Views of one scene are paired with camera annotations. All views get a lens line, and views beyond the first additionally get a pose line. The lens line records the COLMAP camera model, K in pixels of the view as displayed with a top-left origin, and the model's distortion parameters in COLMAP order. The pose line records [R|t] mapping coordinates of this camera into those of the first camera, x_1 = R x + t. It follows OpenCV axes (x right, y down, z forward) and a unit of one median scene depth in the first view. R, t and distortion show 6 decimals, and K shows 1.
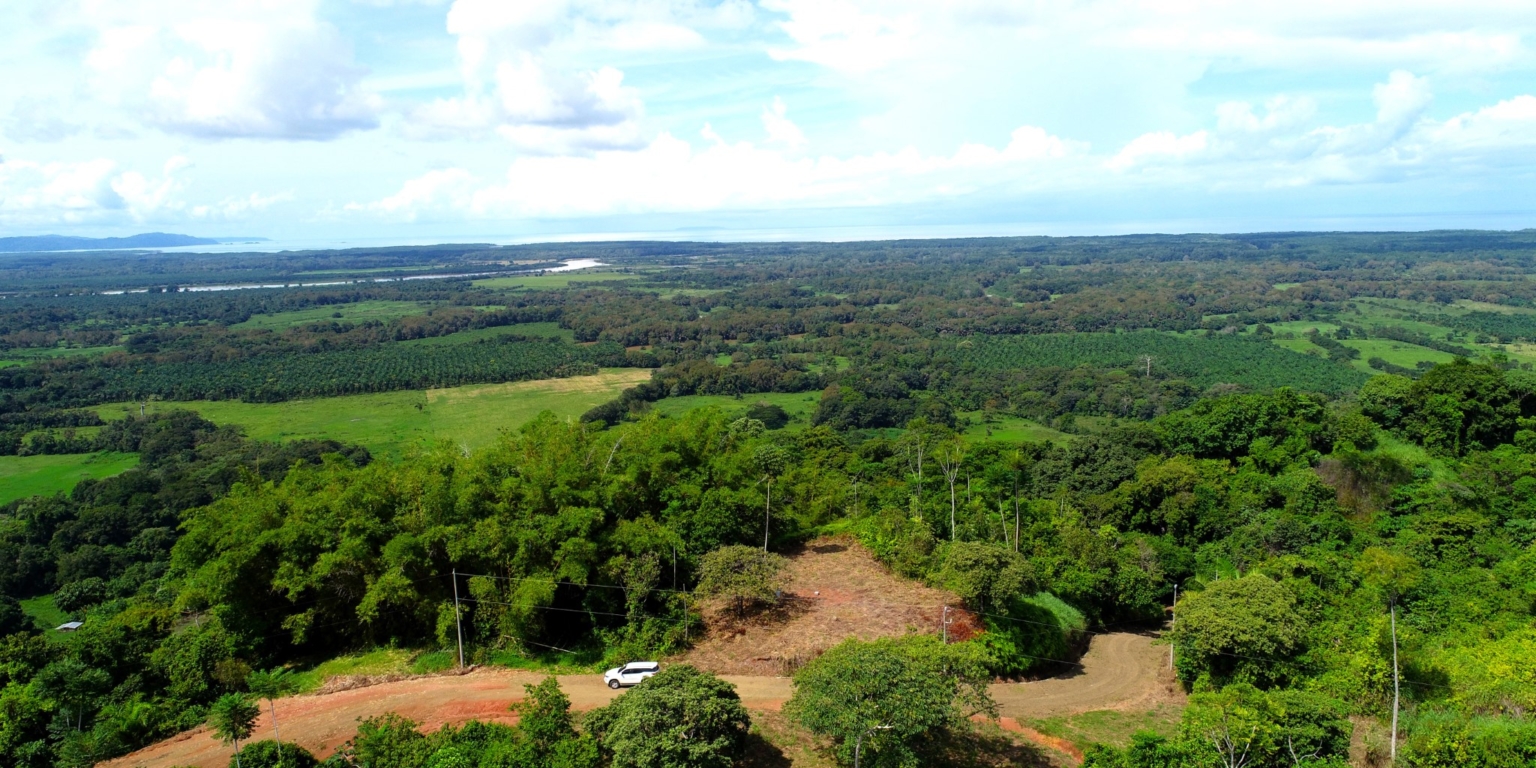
lens RADIAL K [[1032.8, 0, 768.8], [0, 1032.8, 389.0], [0, 0, 1]] dist [0.002731, -0.003780]
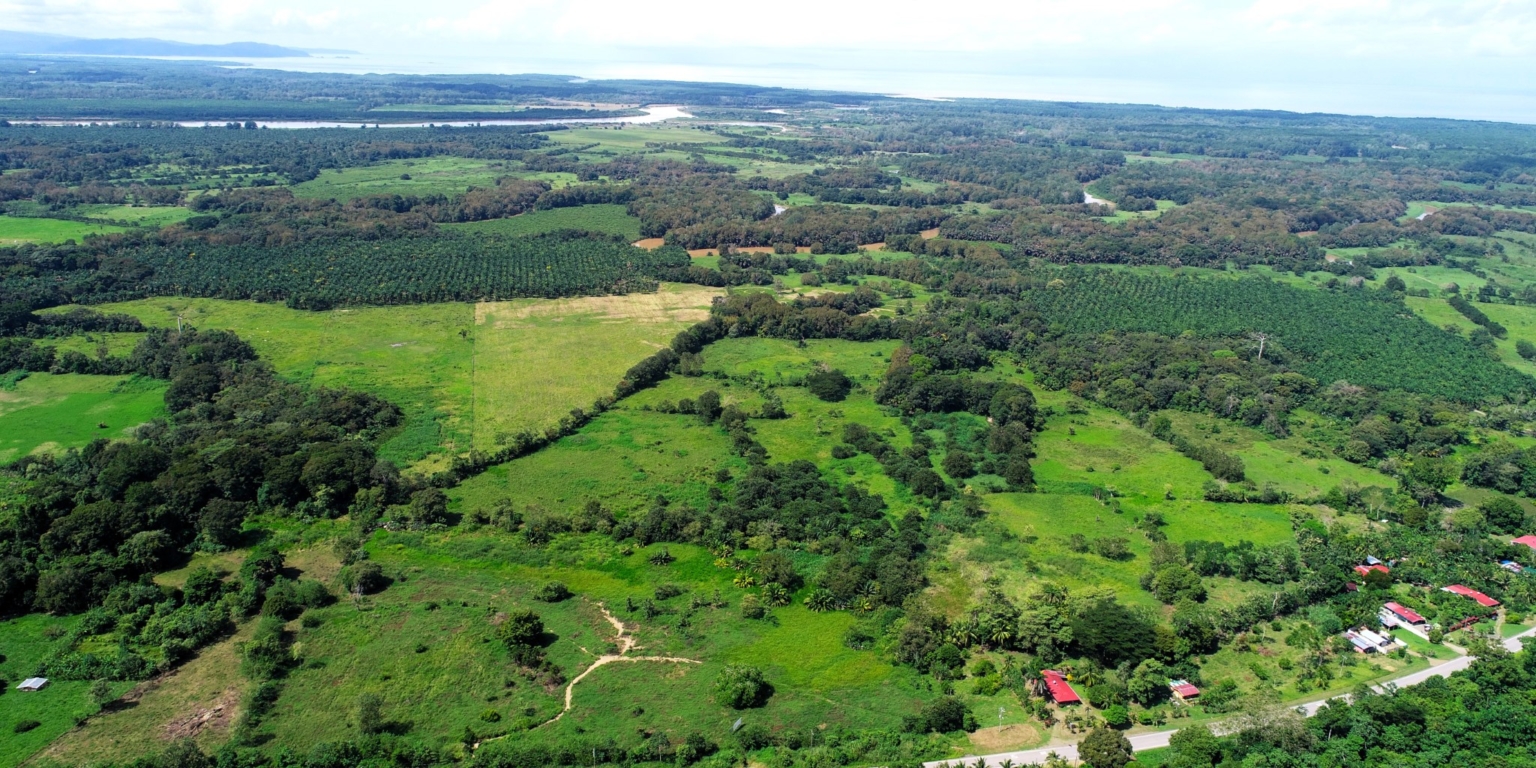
lens RADIAL K [[1032.8, 0, 768.9], [0, 1032.8, 393.0], [0, 0, 1]] dist [0.002731, -0.003780]
pose [[0.994790, 0.076298, -0.067609, 0.005180], [-0.065054, 0.985735, 0.155227, -0.062533], [0.078488, -0.150020, 0.985563, 0.054703]]
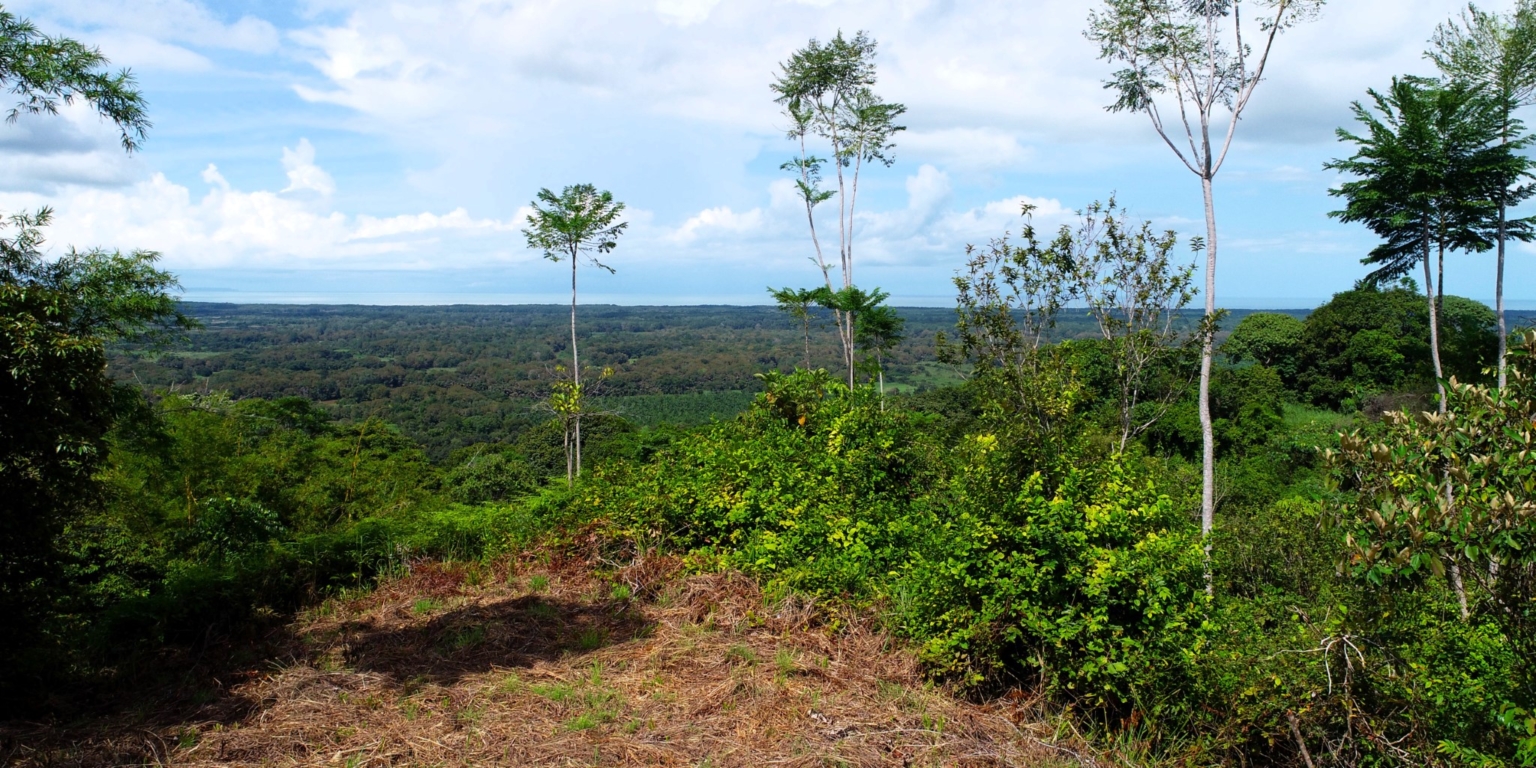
lens RADIAL K [[1120.0, 0, 775.2], [0, 1120.0, 416.7], [0, 0, 1]] dist [-0.007921, -0.000783]
pose [[0.919058, -0.014528, 0.393854, 0.002752], [0.034154, 0.998497, -0.042867, 0.010000], [-0.392639, 0.052849, 0.918173, 0.063657]]
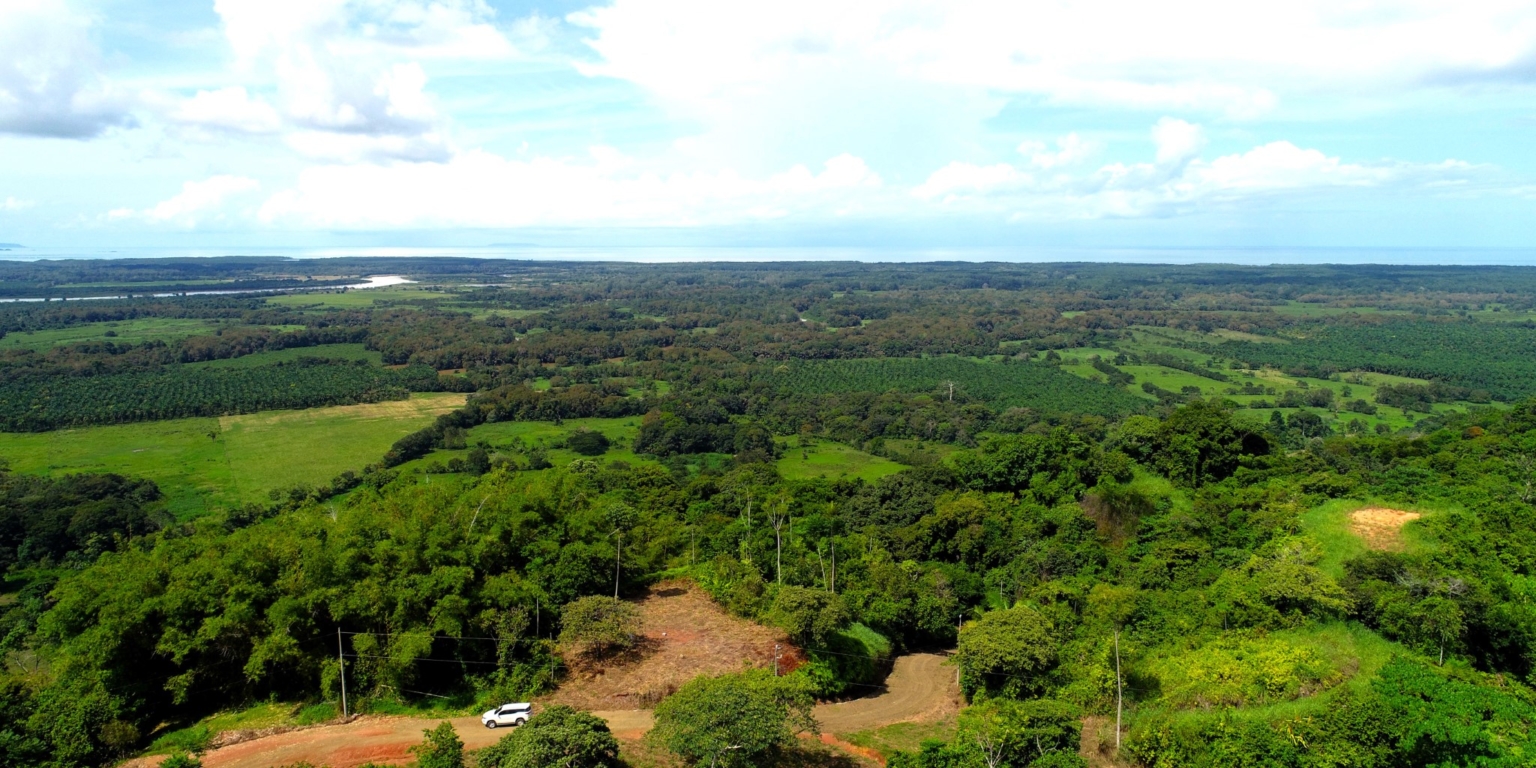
lens RADIAL K [[1032.8, 0, 768.6], [0, 1032.8, 391.2], [0, 0, 1]] dist [0.002731, -0.003780]
pose [[0.984579, -0.001429, 0.174934, -0.002550], [0.004435, 0.999849, -0.016789, -0.003414], [-0.174884, 0.017306, 0.984437, -0.010160]]
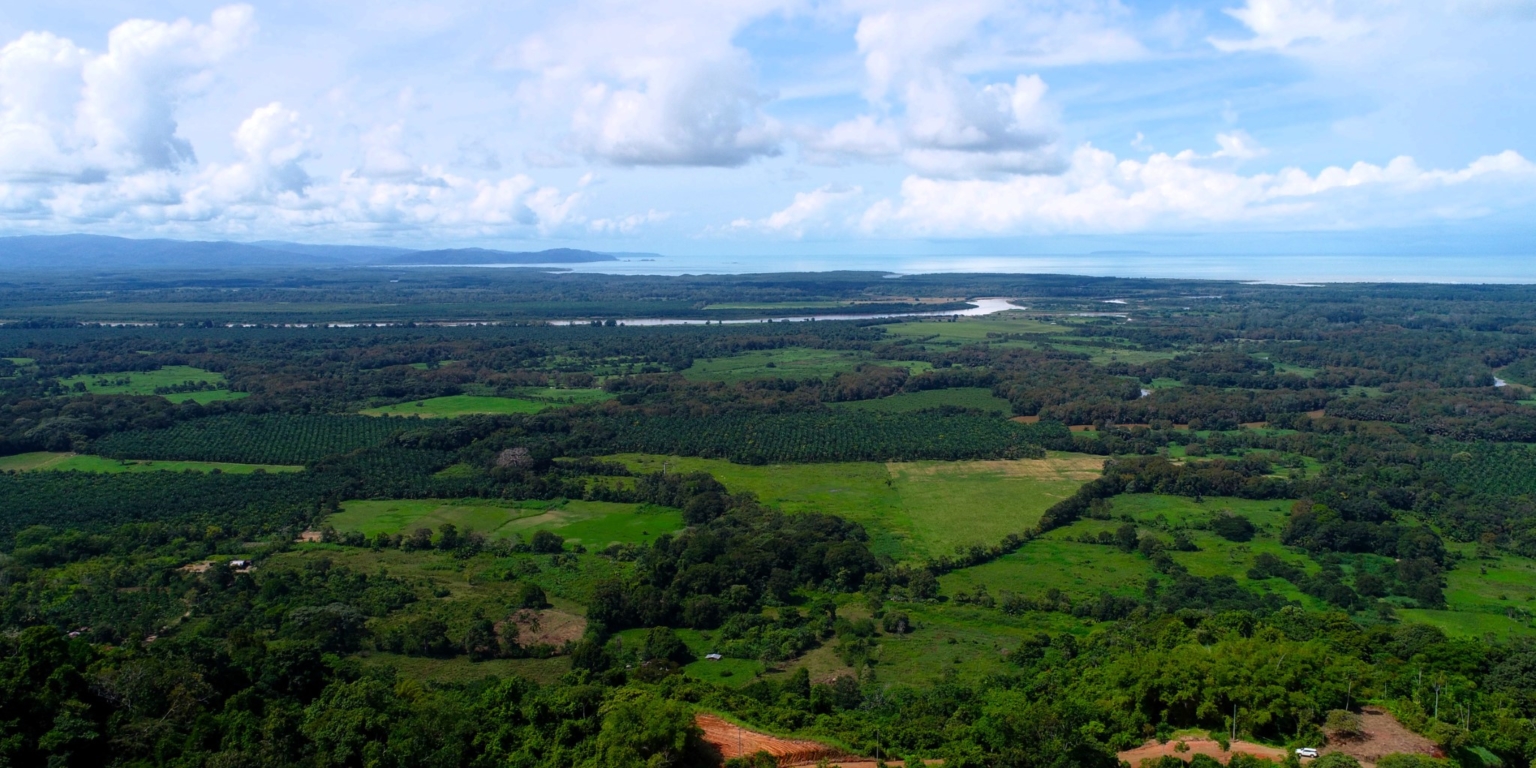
lens RADIAL K [[1173.7, 0, 774.4], [0, 1173.7, 397.3], [0, 0, 1]] dist [0.013337, -0.015966]
pose [[0.939610, 0.062479, -0.336497, -0.026272], [-0.072007, 0.997277, -0.015899, -0.029777], [0.334588, 0.039169, 0.941550, -0.141725]]
